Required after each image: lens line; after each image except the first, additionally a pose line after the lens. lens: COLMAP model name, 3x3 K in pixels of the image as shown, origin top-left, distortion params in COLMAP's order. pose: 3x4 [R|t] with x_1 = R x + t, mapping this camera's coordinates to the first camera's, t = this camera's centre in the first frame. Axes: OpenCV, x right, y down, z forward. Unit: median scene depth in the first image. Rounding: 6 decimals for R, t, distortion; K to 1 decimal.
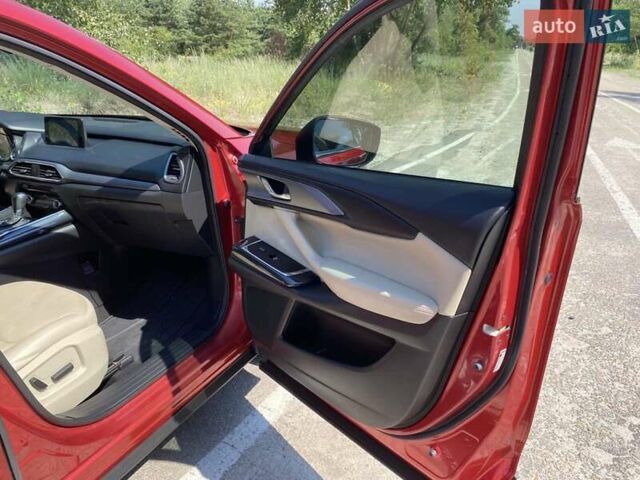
lens RADIAL K [[489.9, 0, 321.1], [0, 489.9, 236.0], [0, 0, 1]] dist [0.013763, -0.012512]
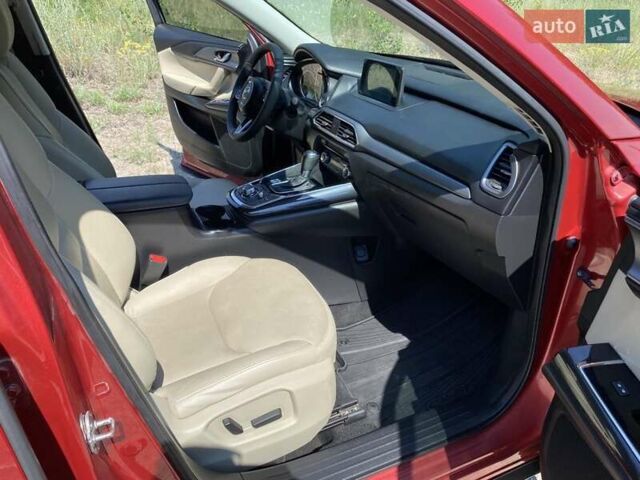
lens RADIAL K [[489.9, 0, 321.1], [0, 489.9, 236.0], [0, 0, 1]] dist [0.013763, -0.012512]
pose [[0.778434, 0.306308, -0.547920, -0.107466], [-0.241721, 0.951823, 0.188691, -0.113936], [0.579320, -0.014439, 0.814972, 0.345064]]
